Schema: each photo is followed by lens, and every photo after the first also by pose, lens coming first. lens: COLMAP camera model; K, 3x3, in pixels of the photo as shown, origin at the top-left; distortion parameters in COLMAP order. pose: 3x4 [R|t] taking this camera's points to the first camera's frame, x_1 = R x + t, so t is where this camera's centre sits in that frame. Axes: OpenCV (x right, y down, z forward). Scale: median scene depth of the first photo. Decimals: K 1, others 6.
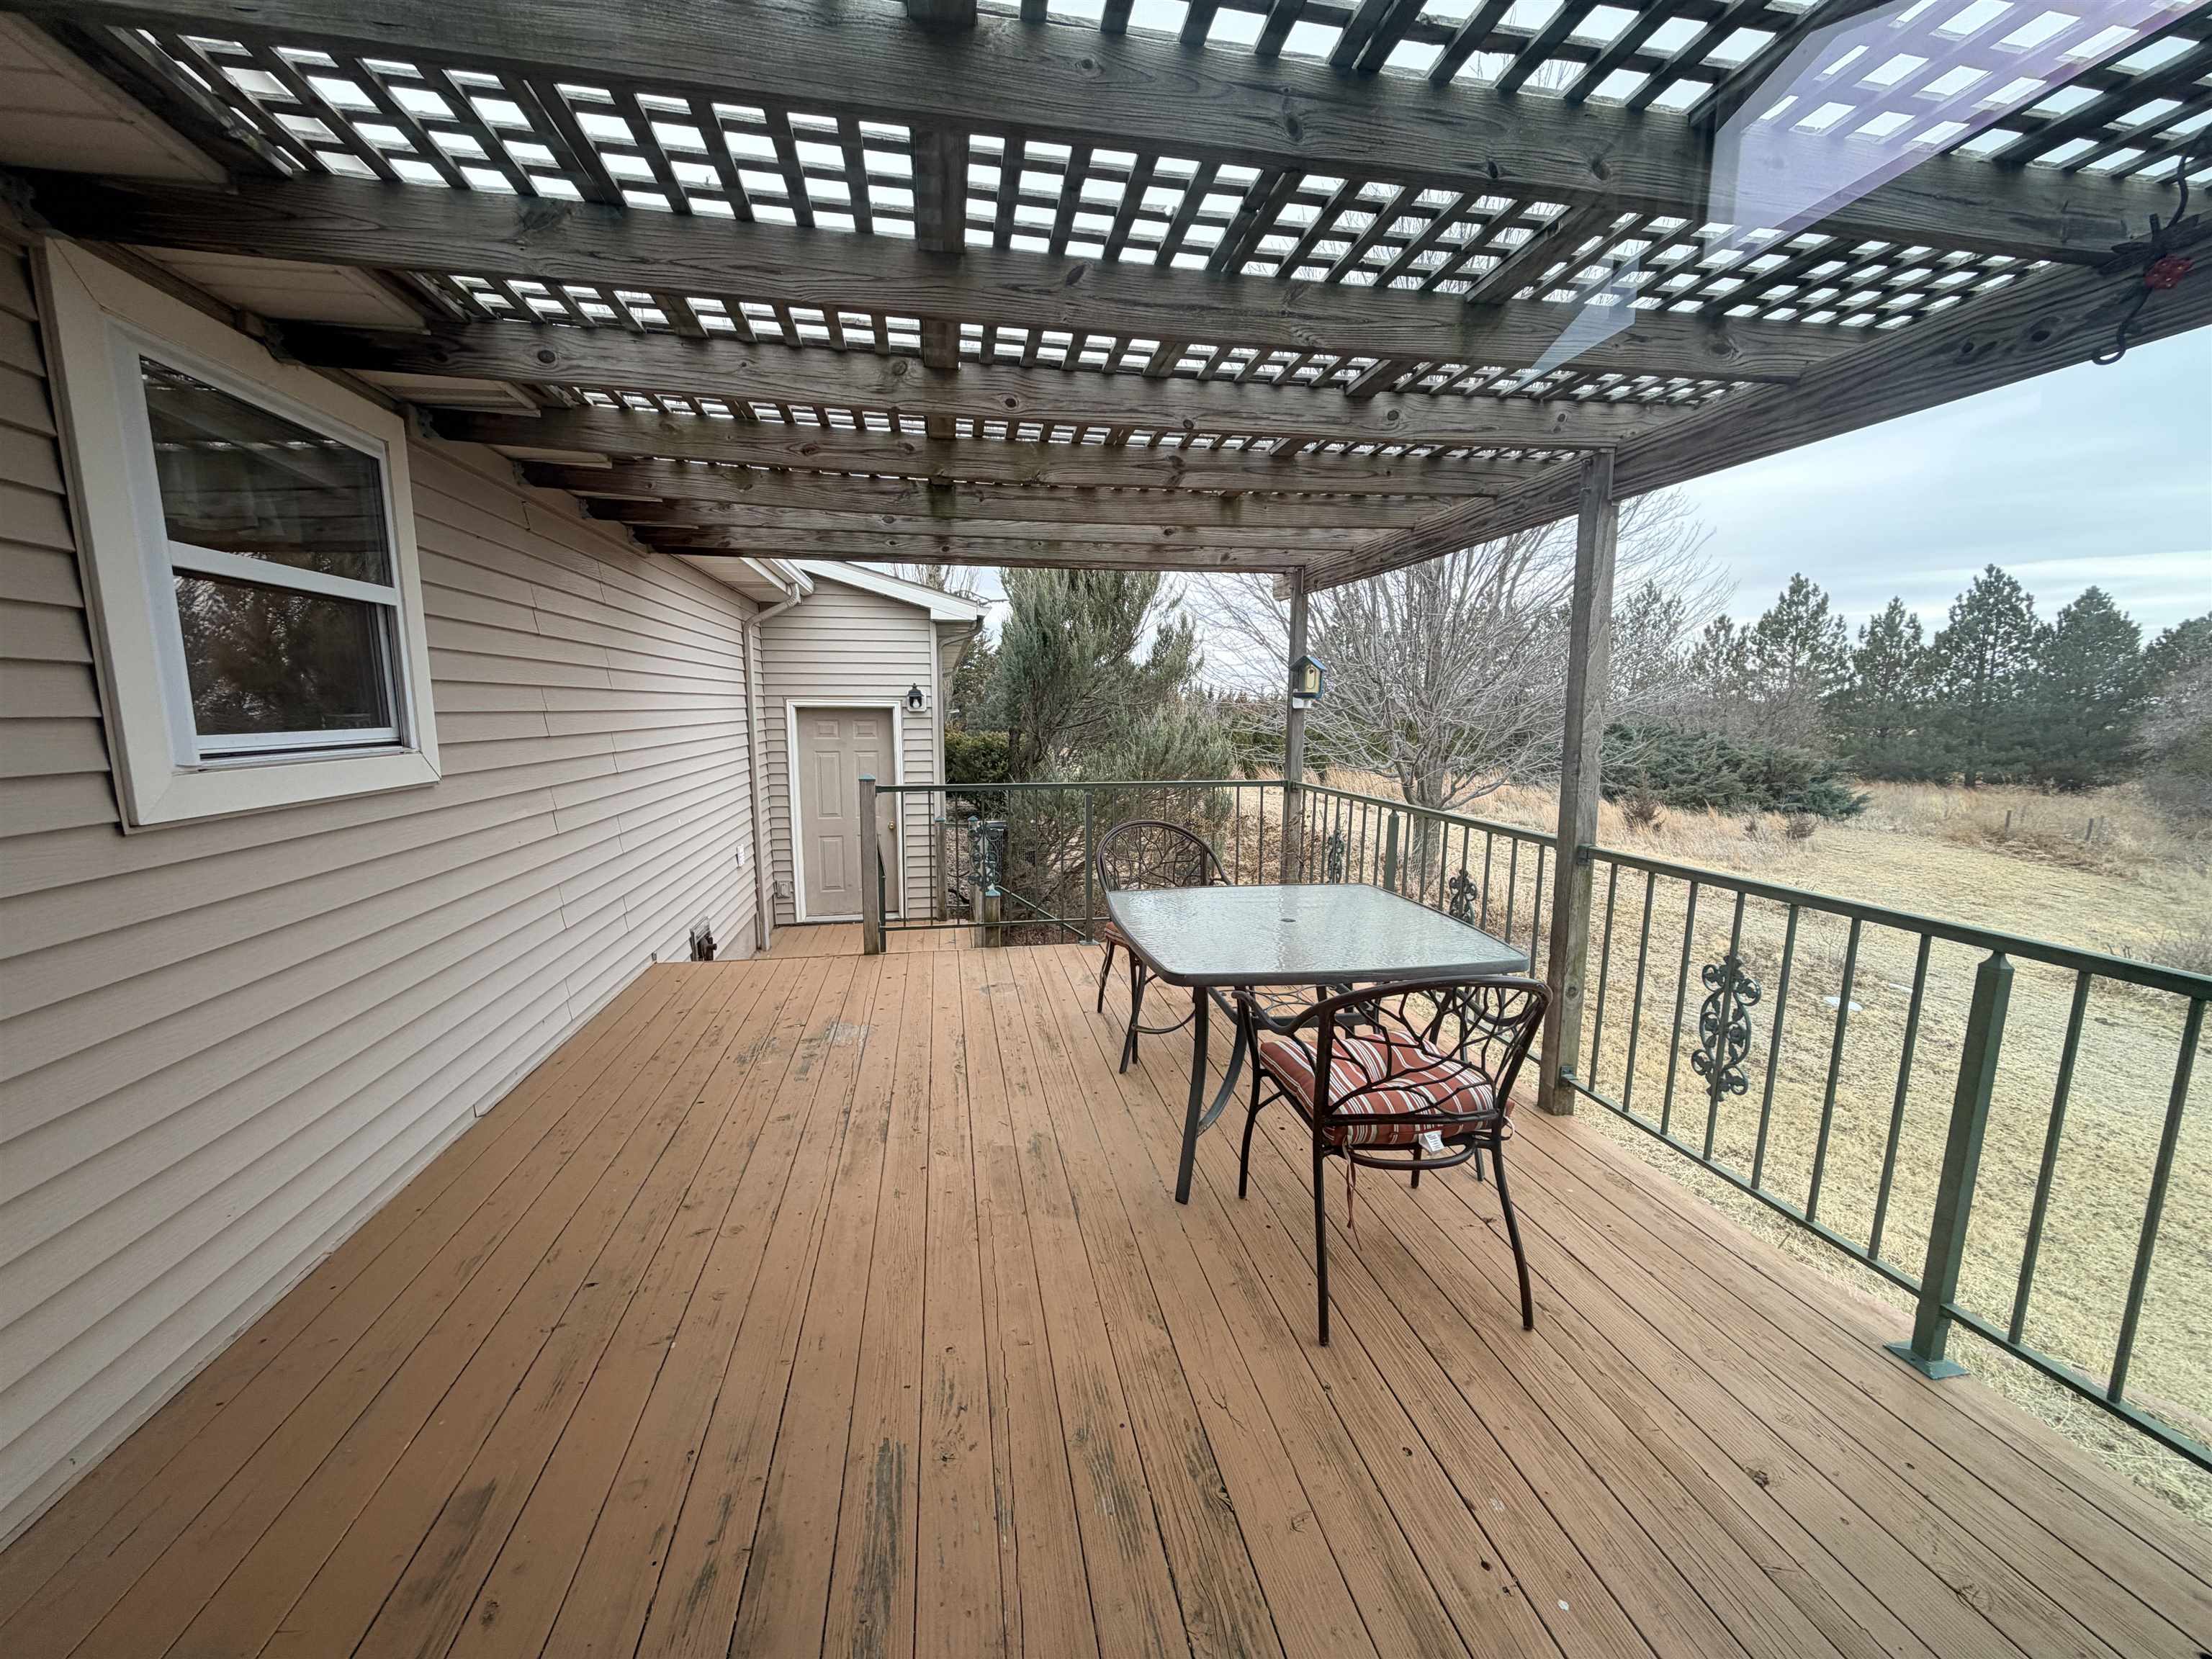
lens RADIAL K [[877.5, 0, 1109.3], [0, 877.5, 835.5], [0, 0, 1]] dist [0.002591, 0.000395]
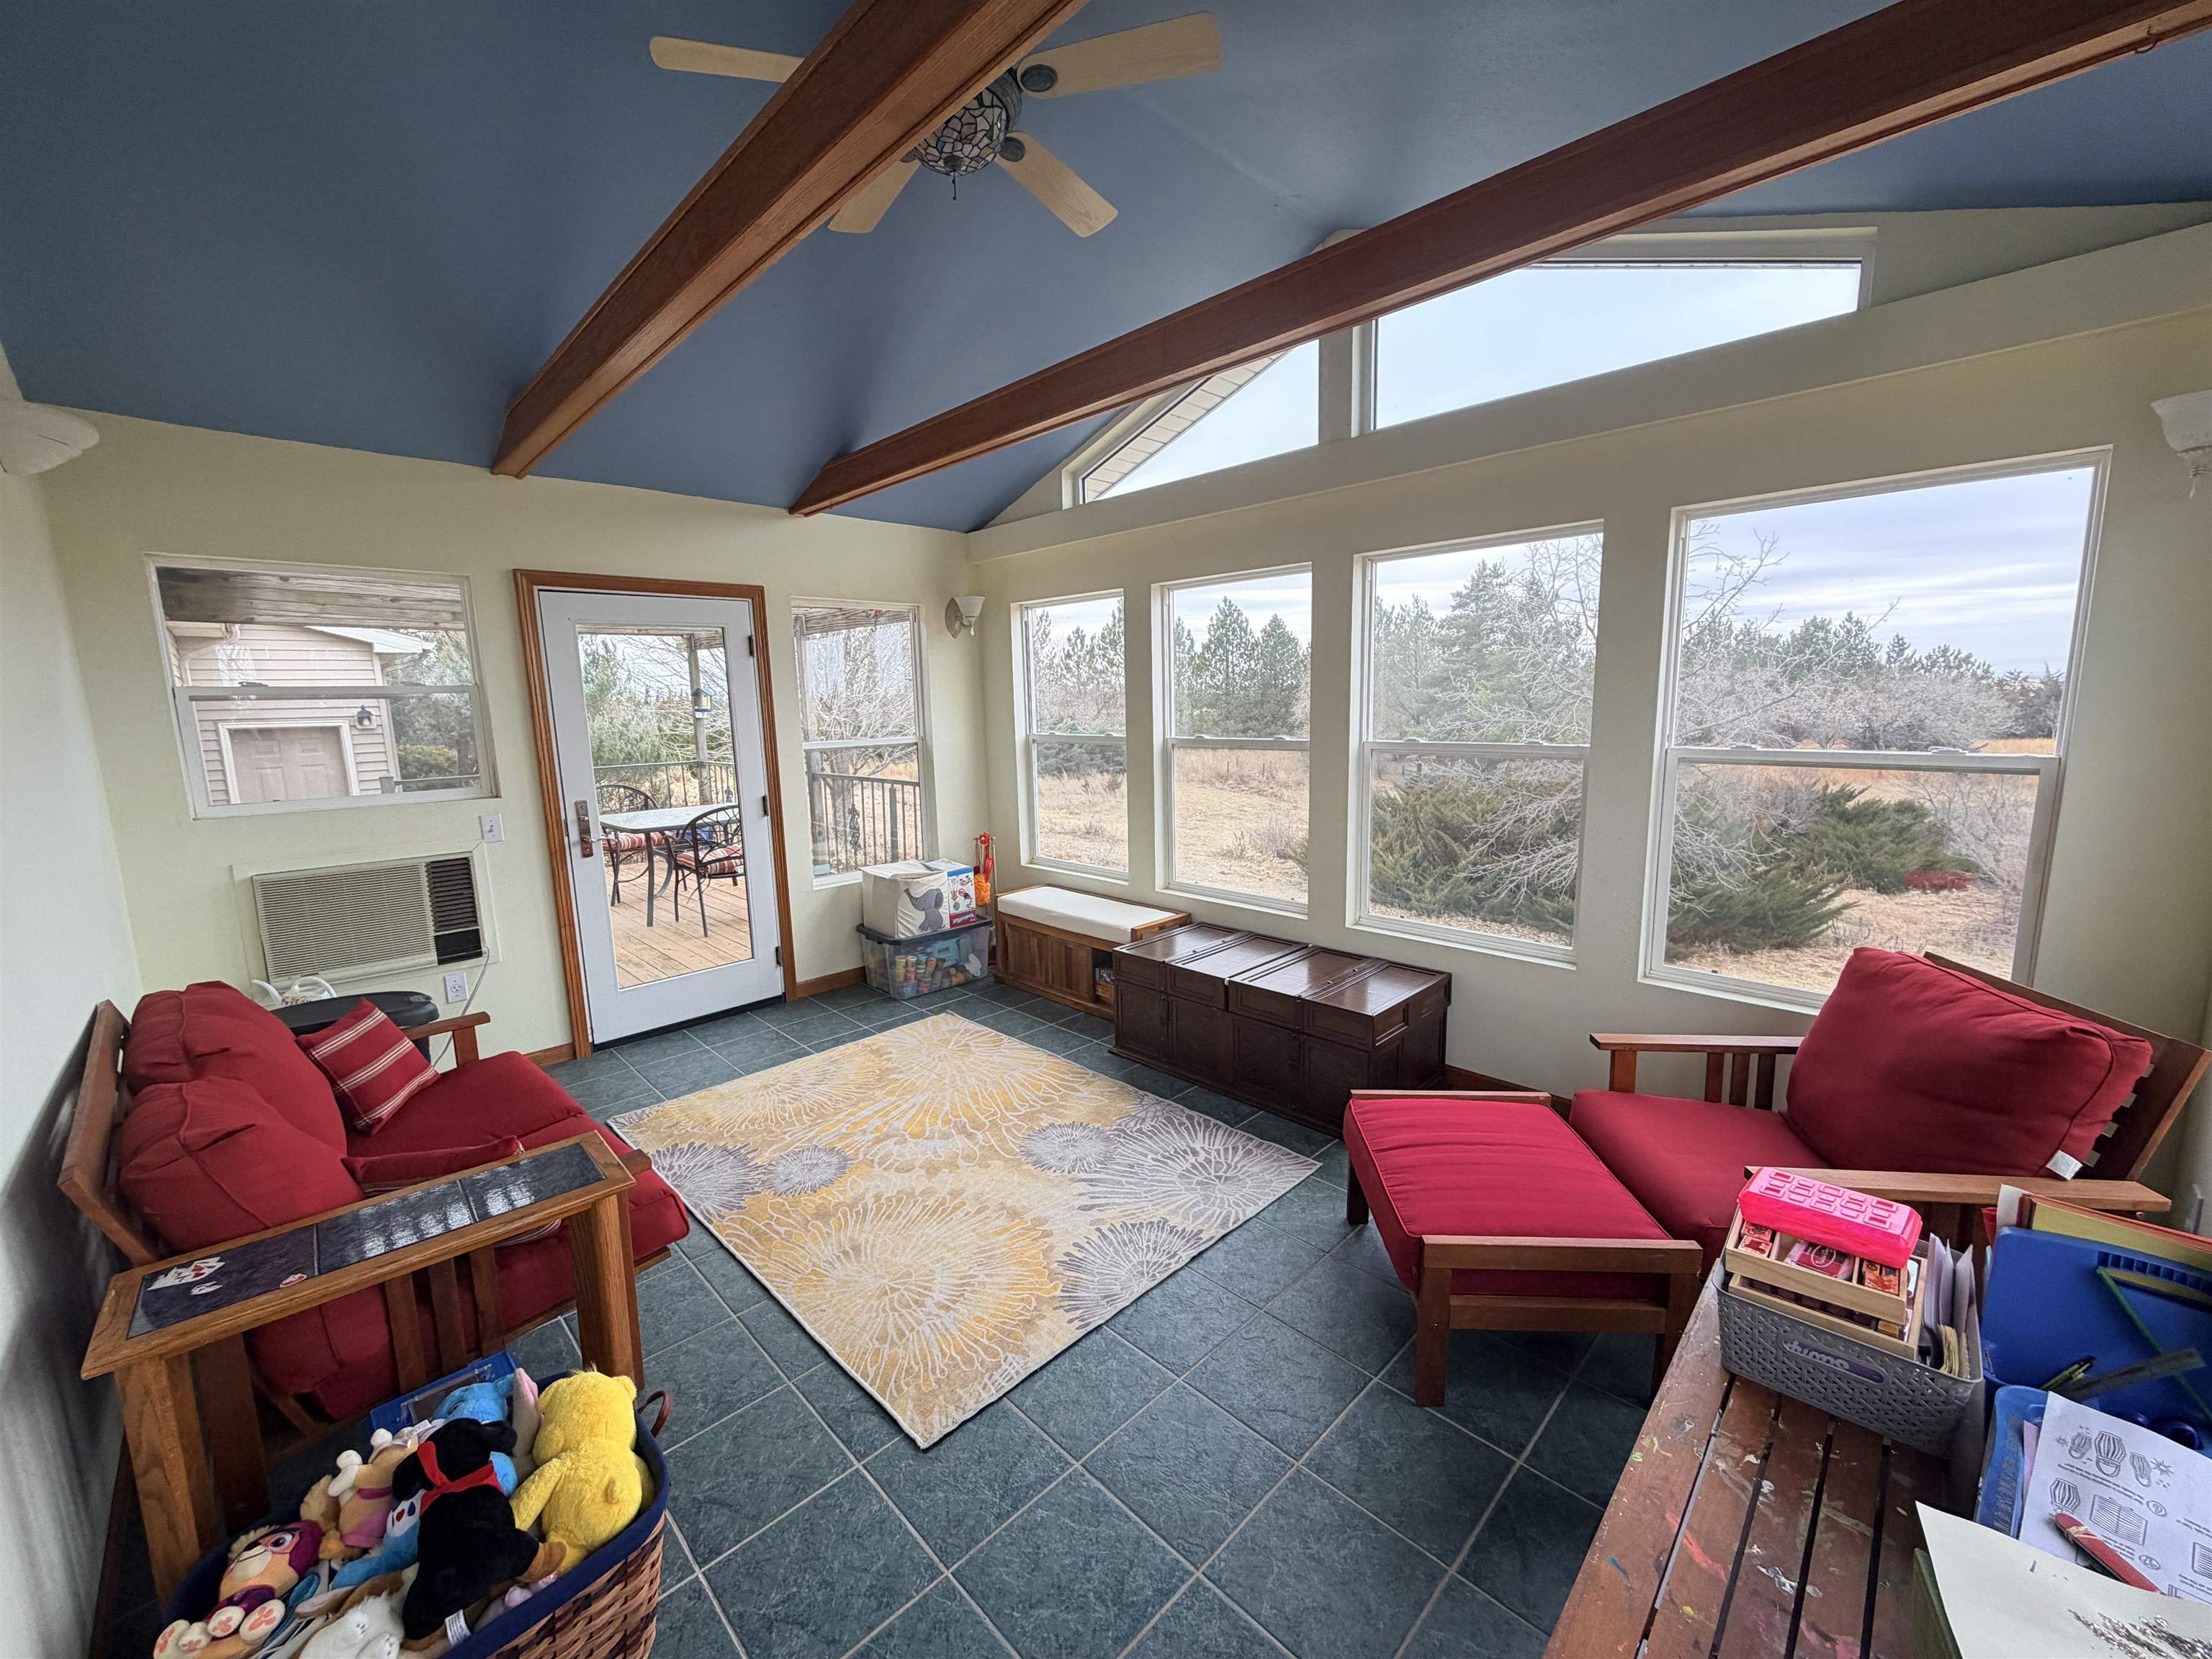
lens RADIAL K [[877.5, 0, 1097.2], [0, 877.5, 821.5], [0, 0, 1]] dist [0.002591, 0.000395]
pose [[0.834418, -0.101435, 0.541717, -0.016398], [0.107912, 0.993961, 0.019898, 0.020506], [-0.540464, 0.041855, 0.840325, -0.164903]]
